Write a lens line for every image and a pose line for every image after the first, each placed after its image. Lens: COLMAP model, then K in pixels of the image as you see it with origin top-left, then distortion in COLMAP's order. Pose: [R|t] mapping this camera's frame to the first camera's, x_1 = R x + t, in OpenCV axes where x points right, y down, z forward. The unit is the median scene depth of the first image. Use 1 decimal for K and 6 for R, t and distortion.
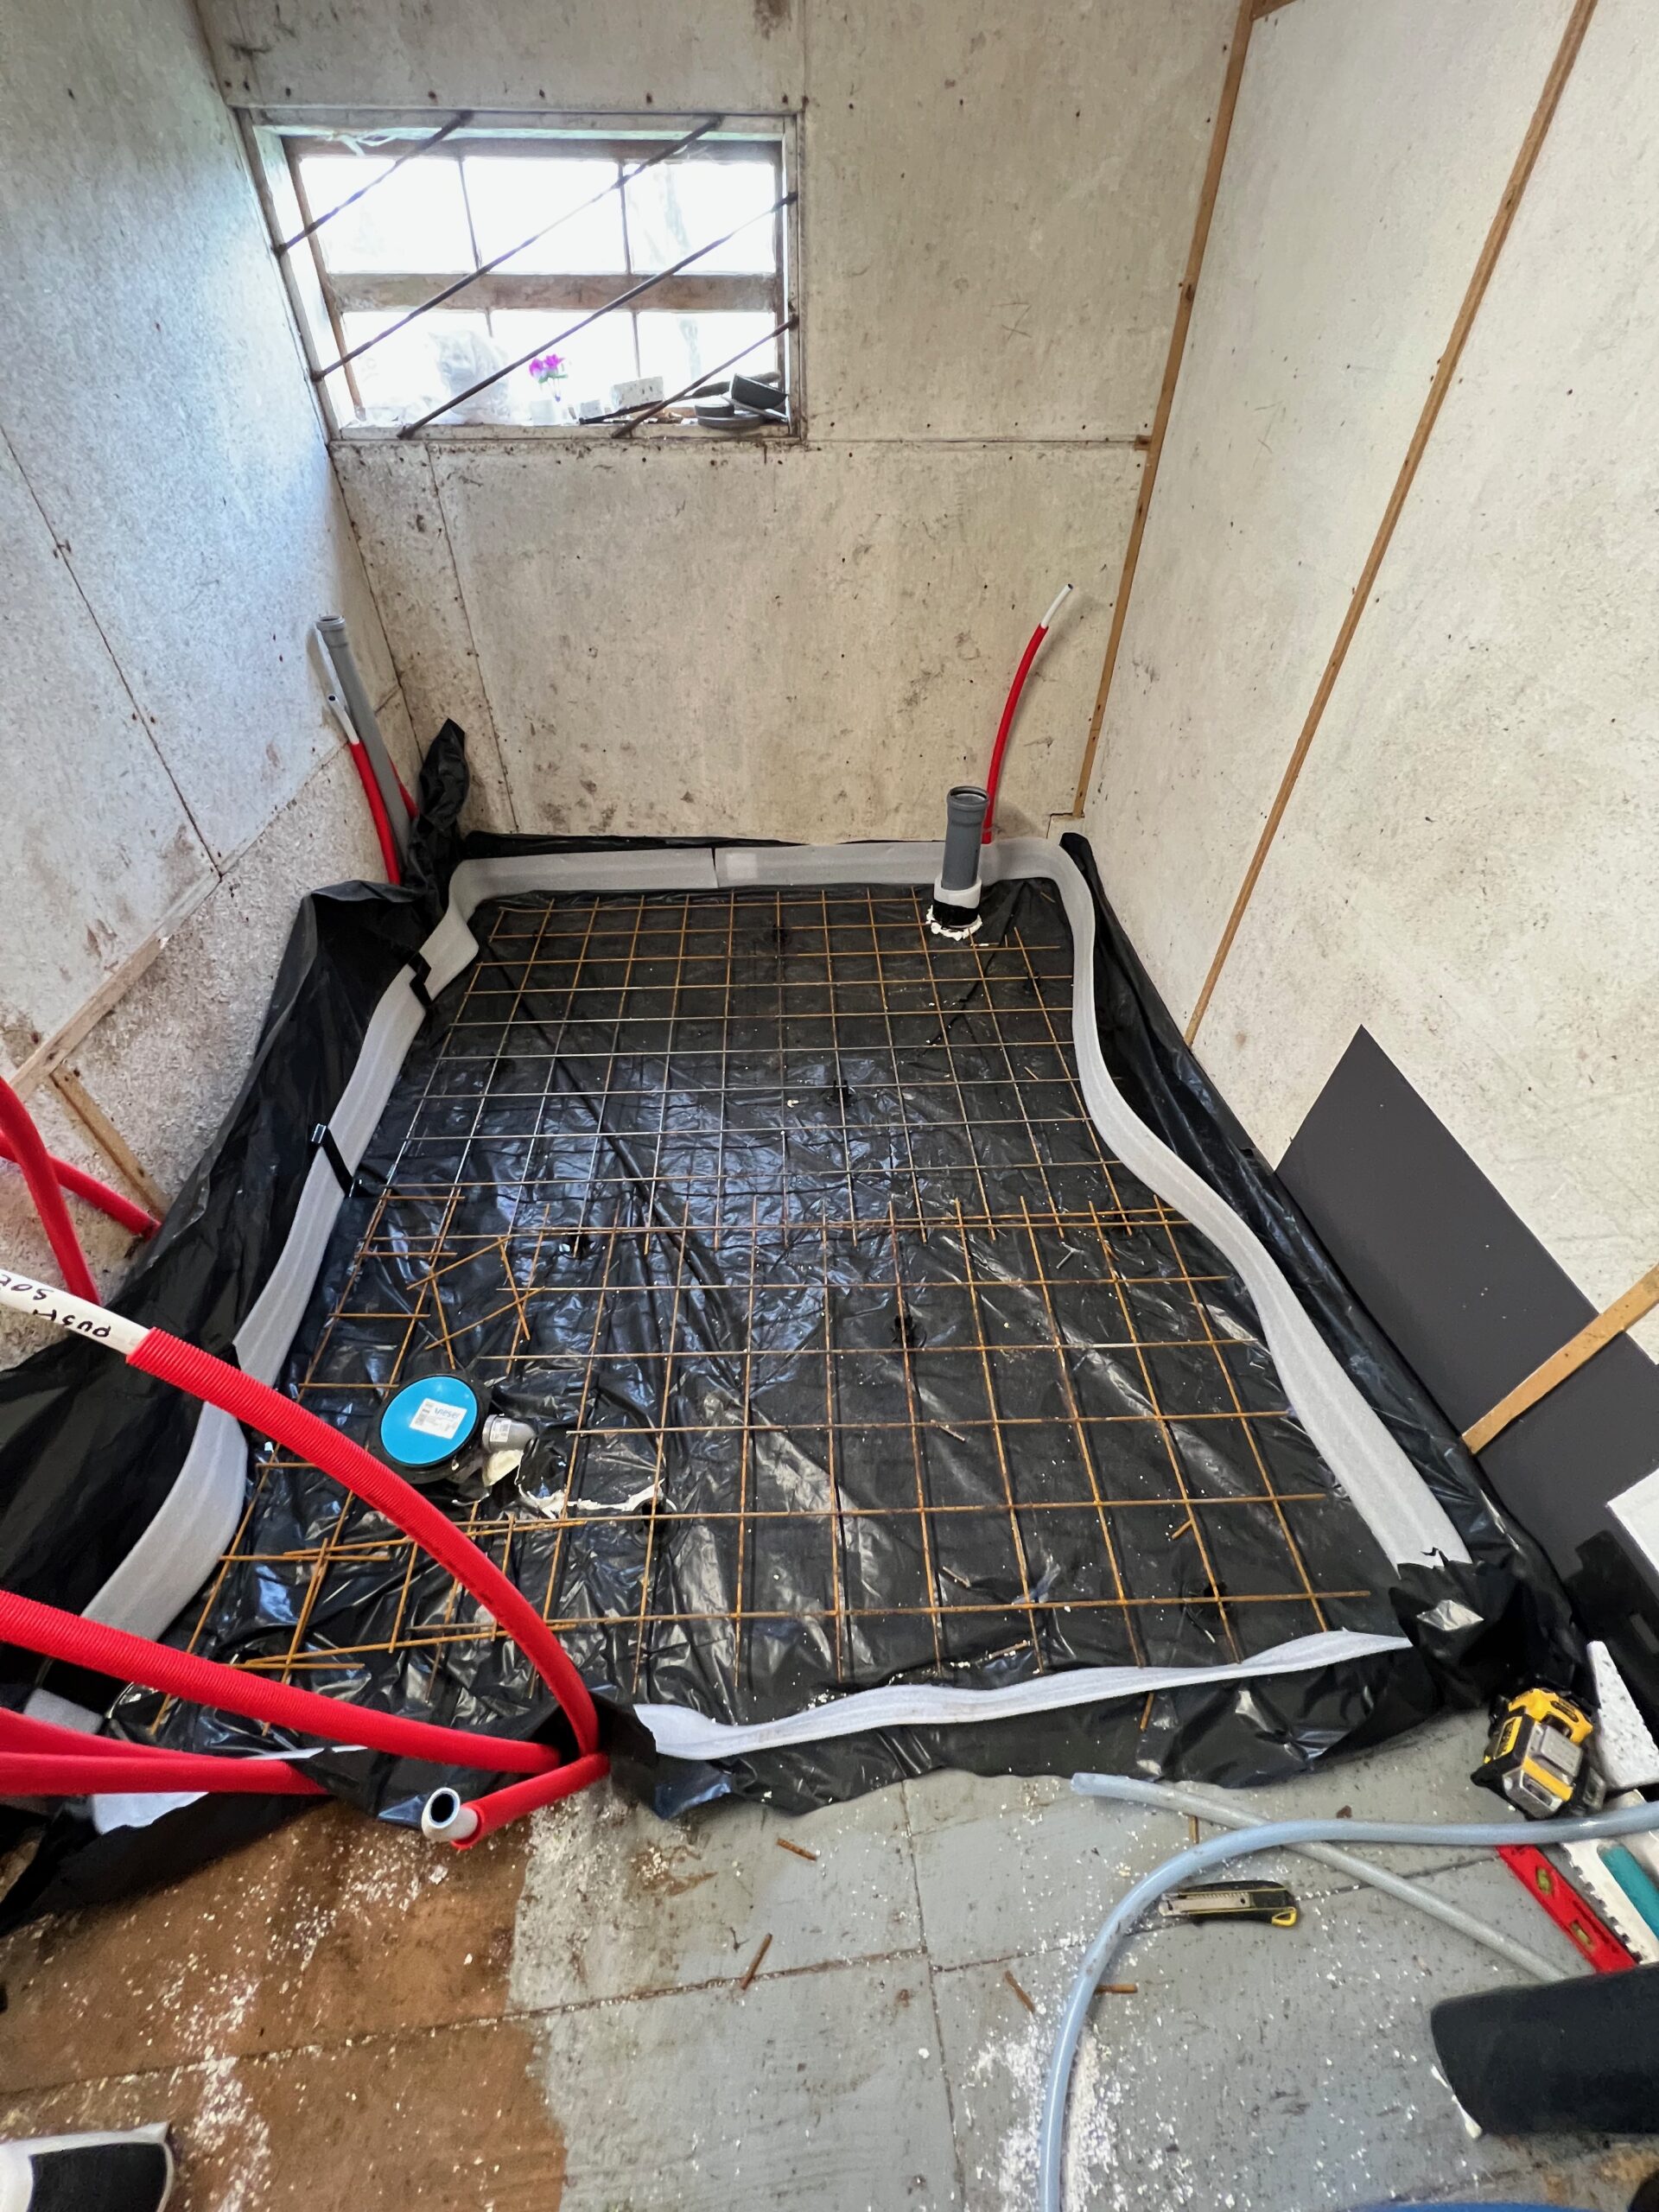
lens RADIAL K [[877.2, 0, 825.3], [0, 877.2, 1103.5], [0, 0, 1]] dist [-0.004302, 0.000215]
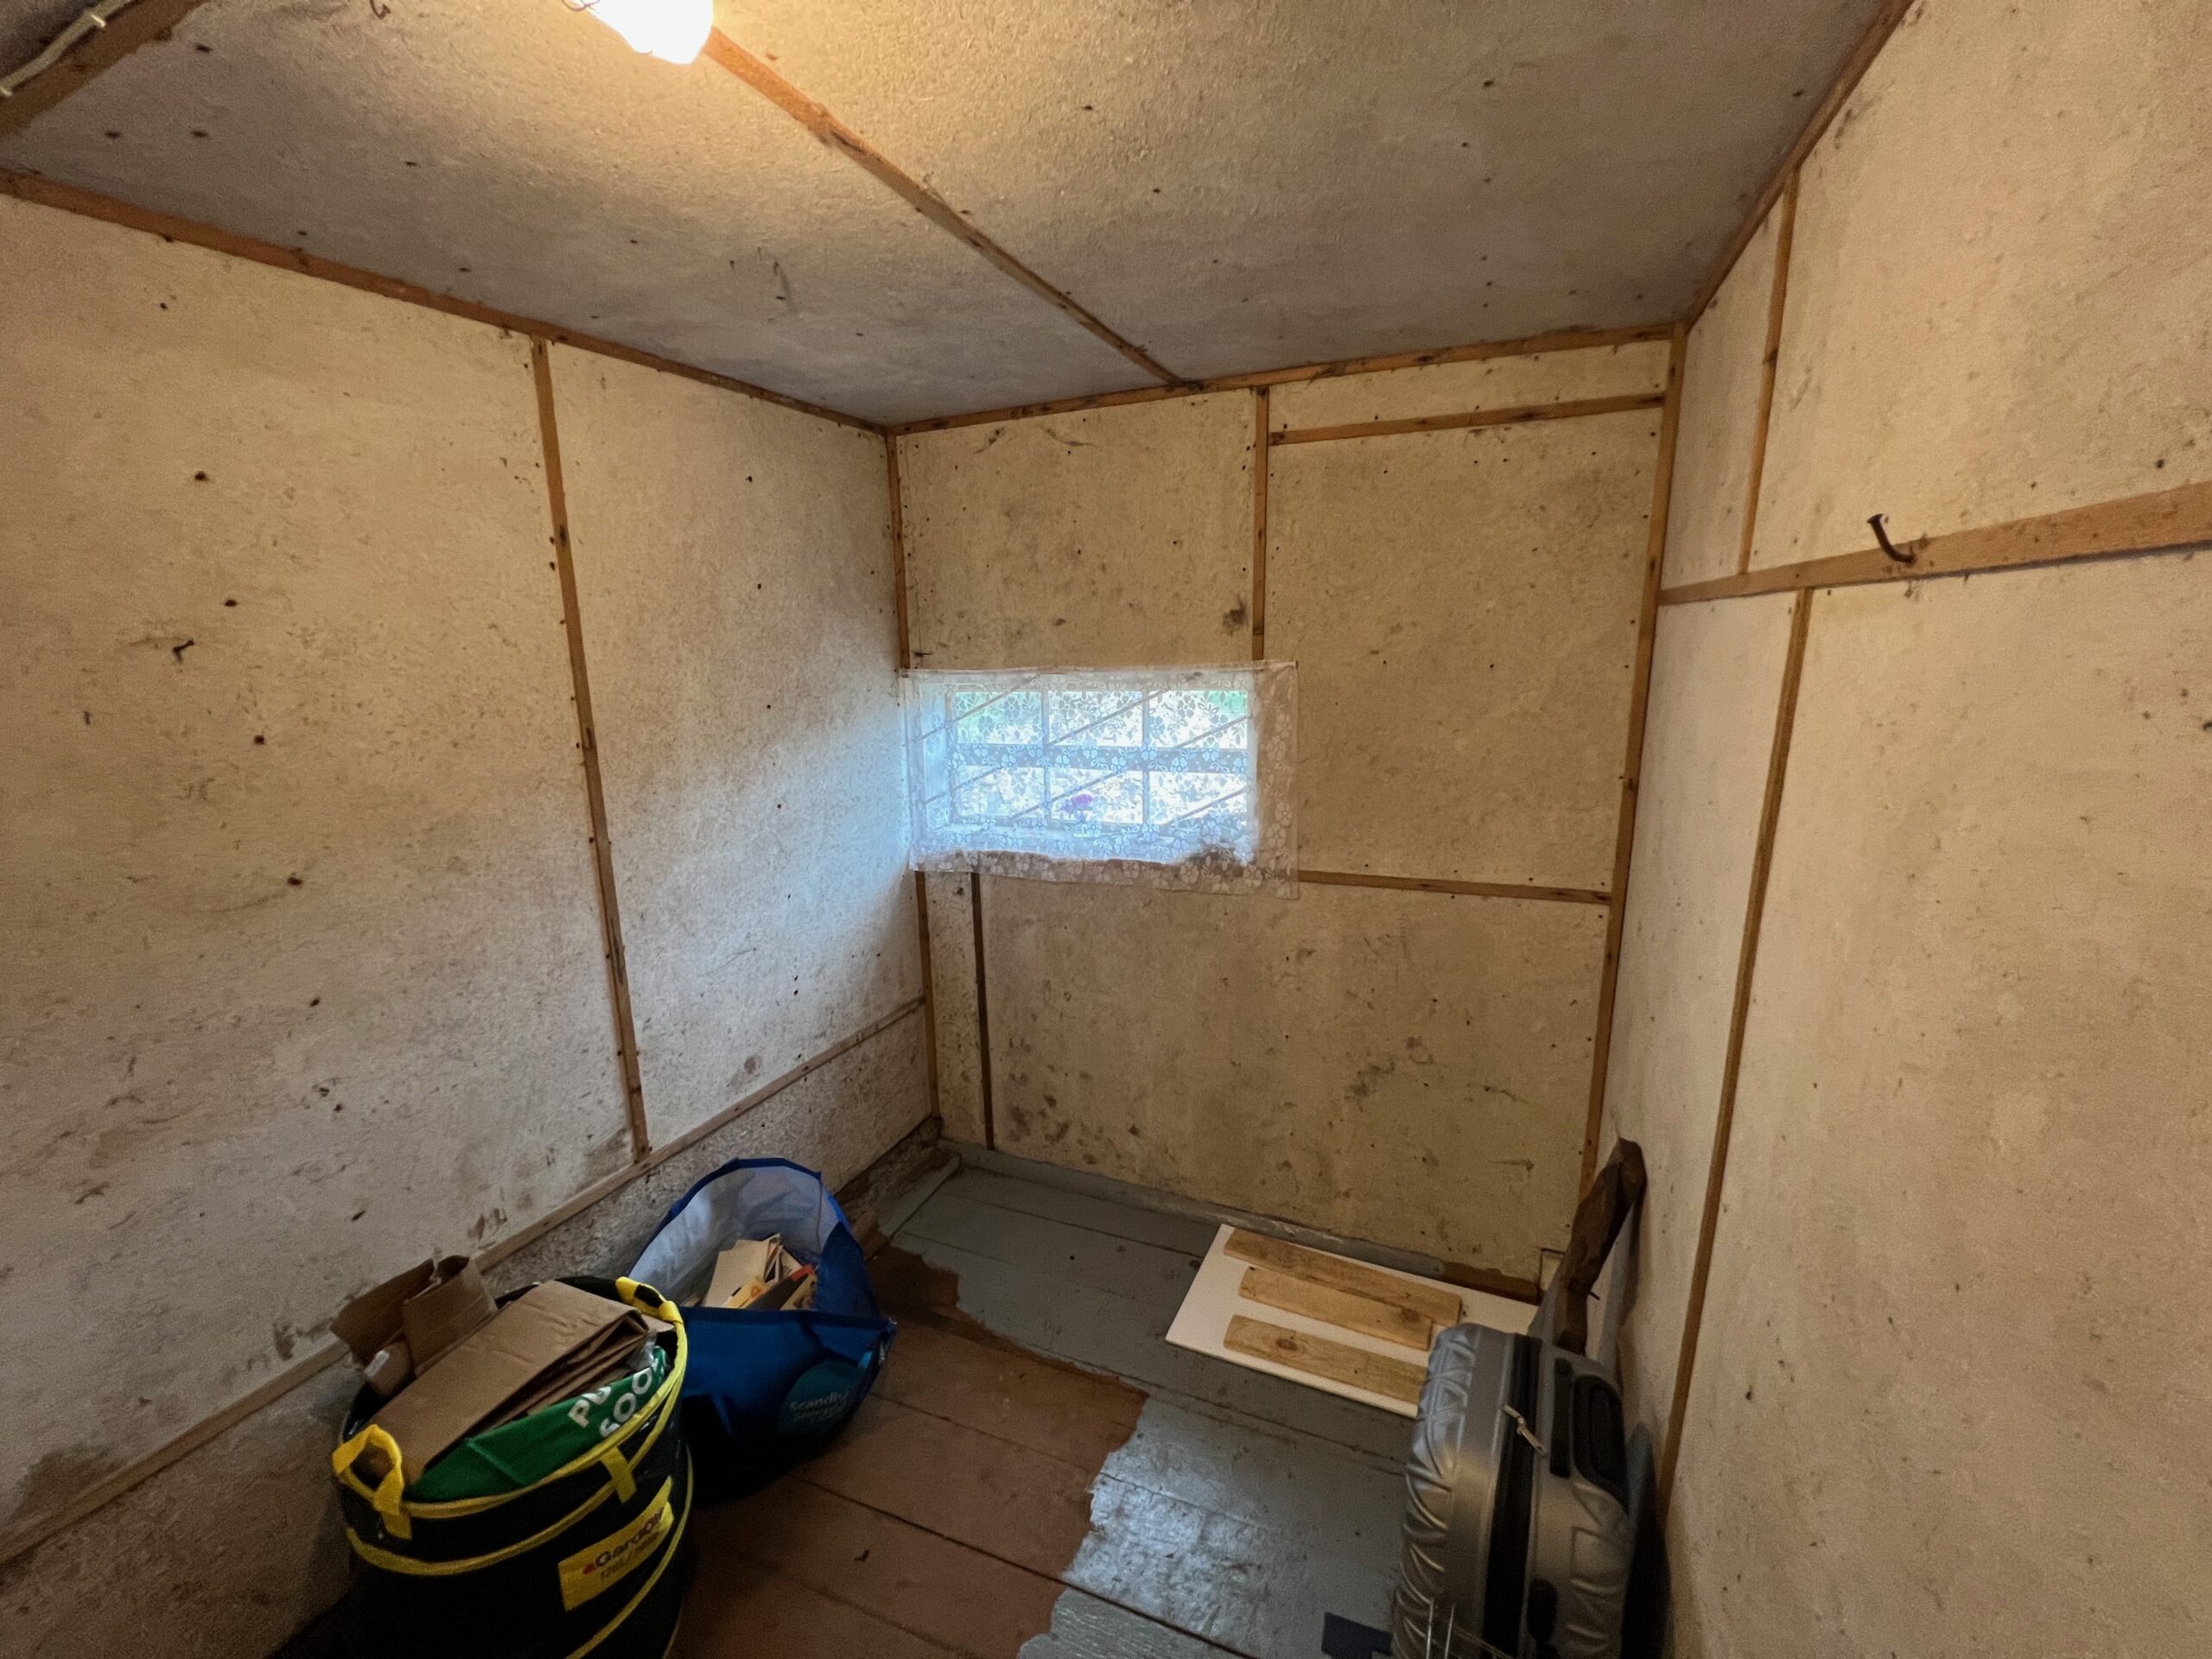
lens RADIAL K [[877.2, 0, 1104.9], [0, 877.2, 824.1], [0, 0, 1]] dist [-0.004302, 0.000215]
pose [[0.878372, 0.070400, -0.472766, 0.350815], [-0.300092, 0.851082, -0.430819, -0.262697], [0.372033, 0.520292, 0.768692, 0.022401]]
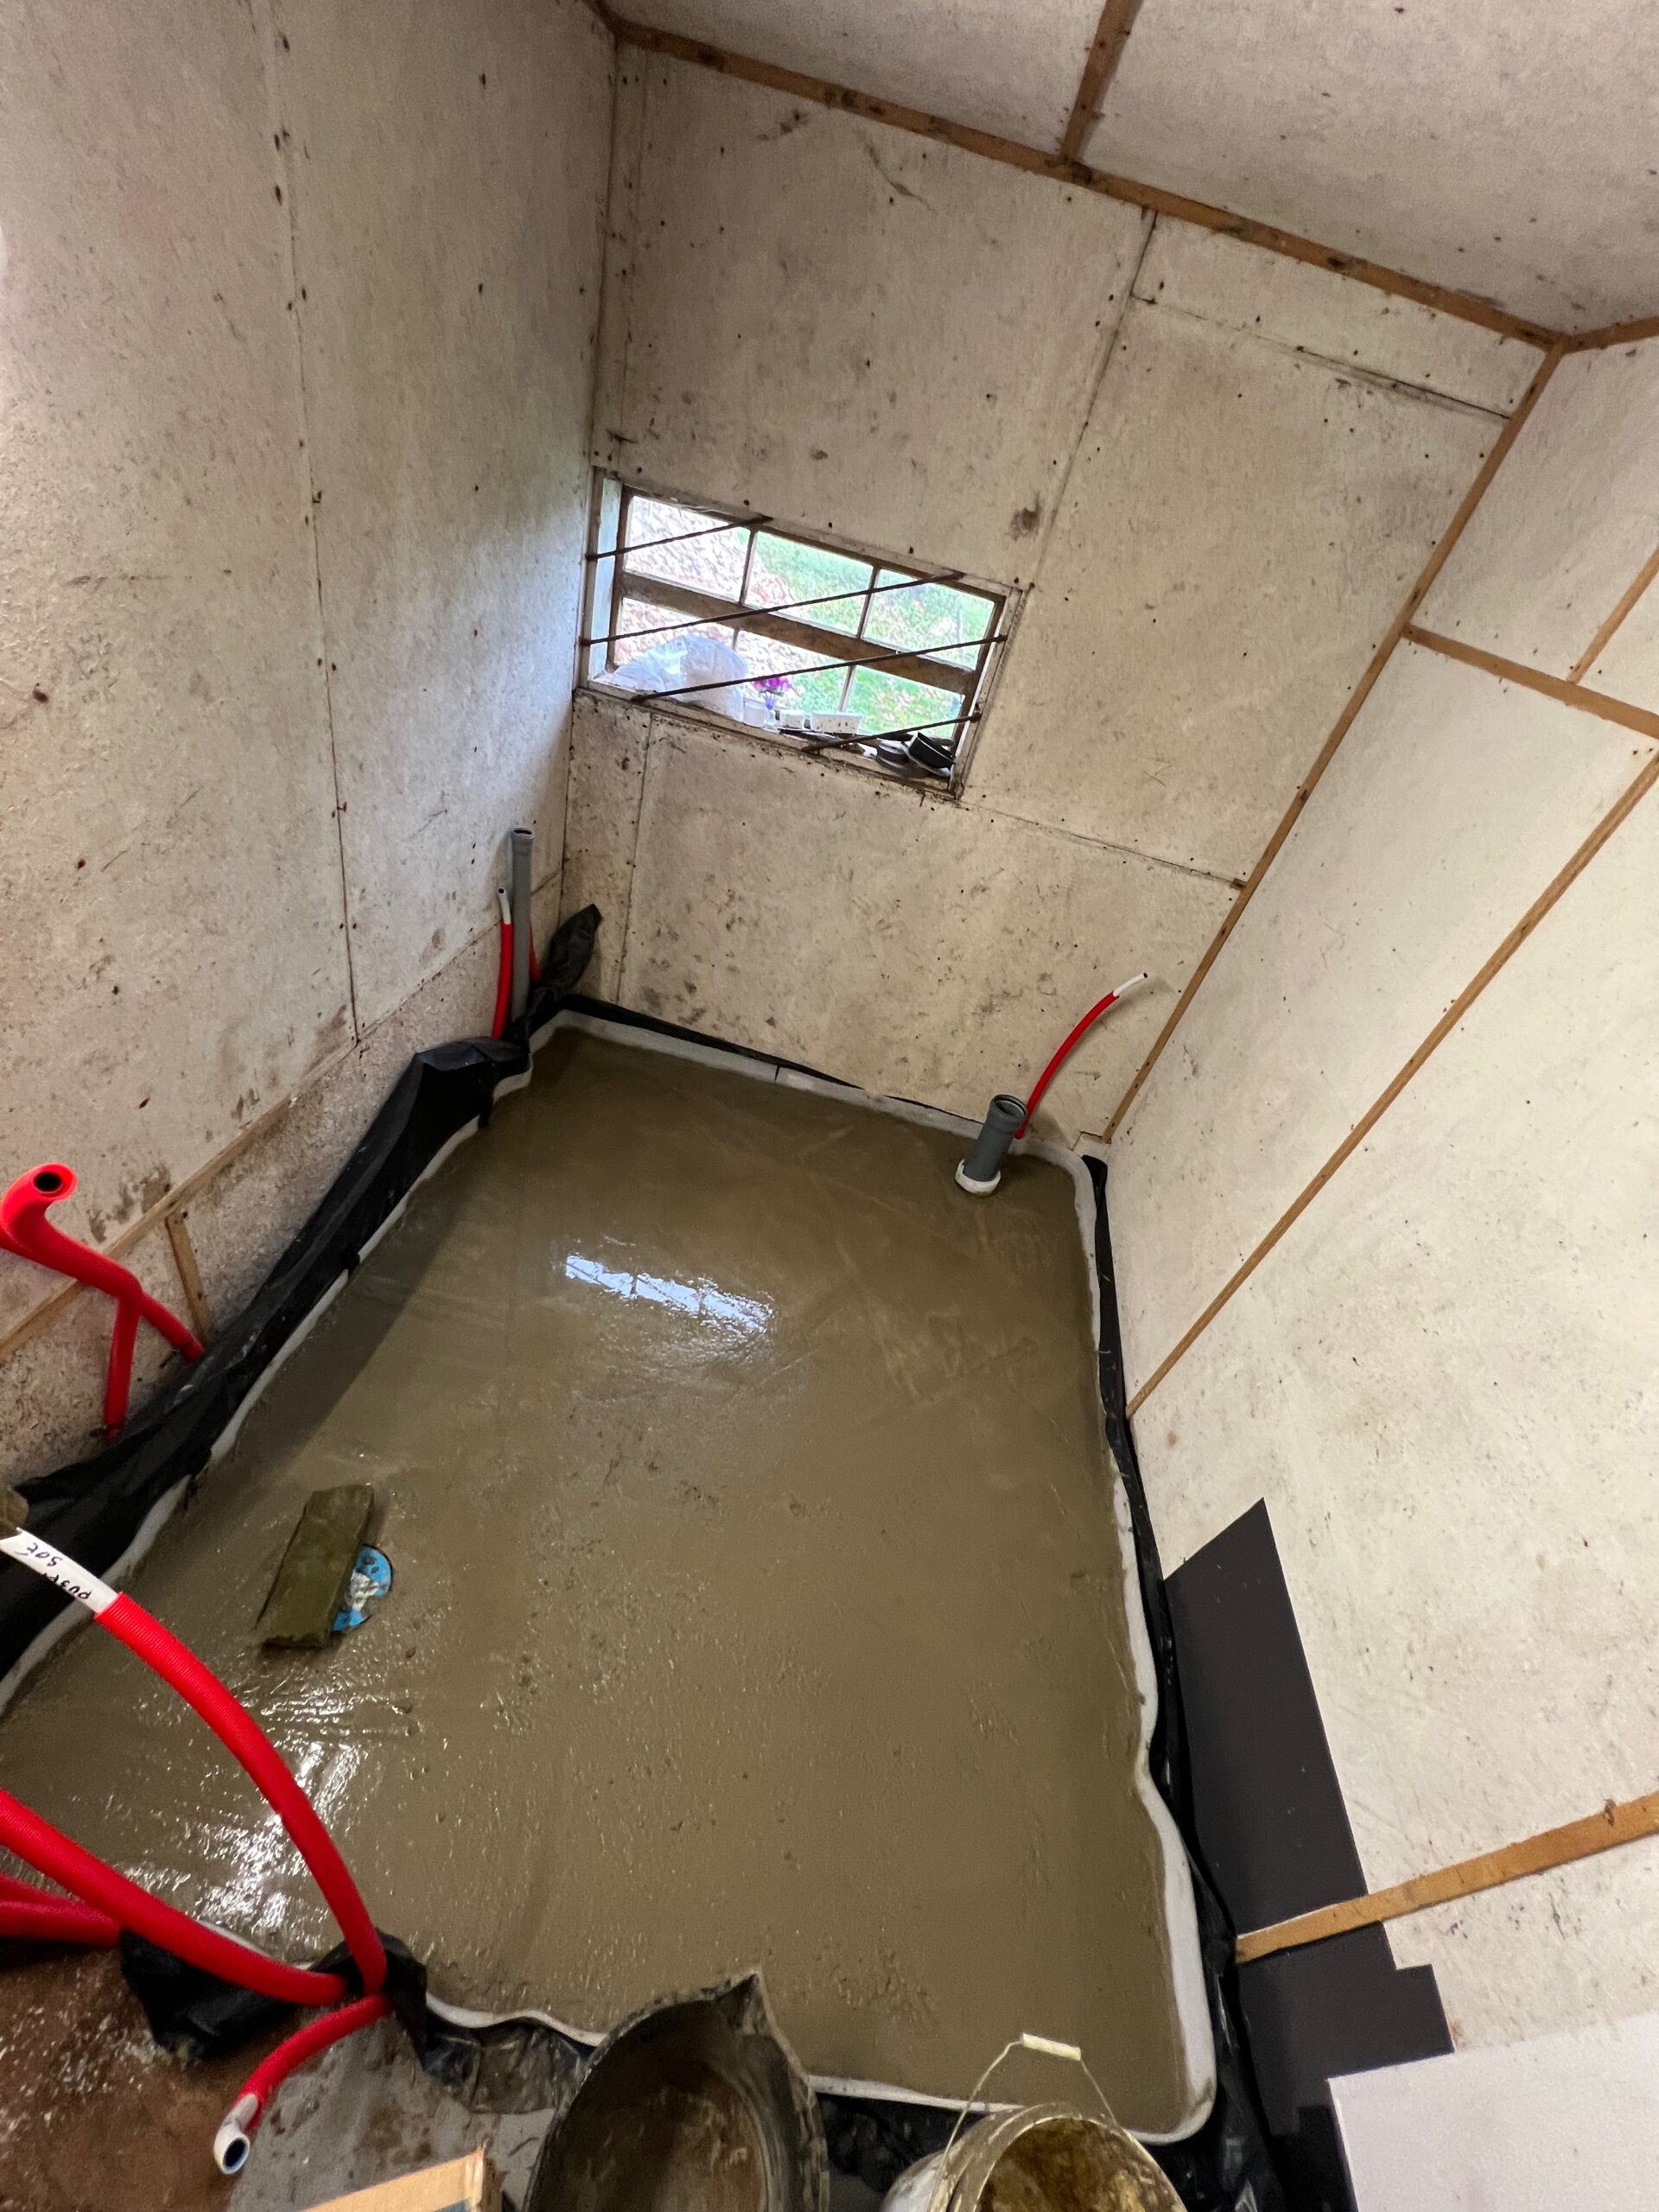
lens RADIAL K [[877.2, 0, 826.5], [0, 877.2, 1096.8], [0, 0, 1]] dist [-0.004302, 0.000215]
pose [[0.949110, 0.312380, -0.040106, -0.019692], [-0.314934, 0.942391, -0.112766, -0.201190], [0.002570, 0.119658, 0.992812, -0.121259]]
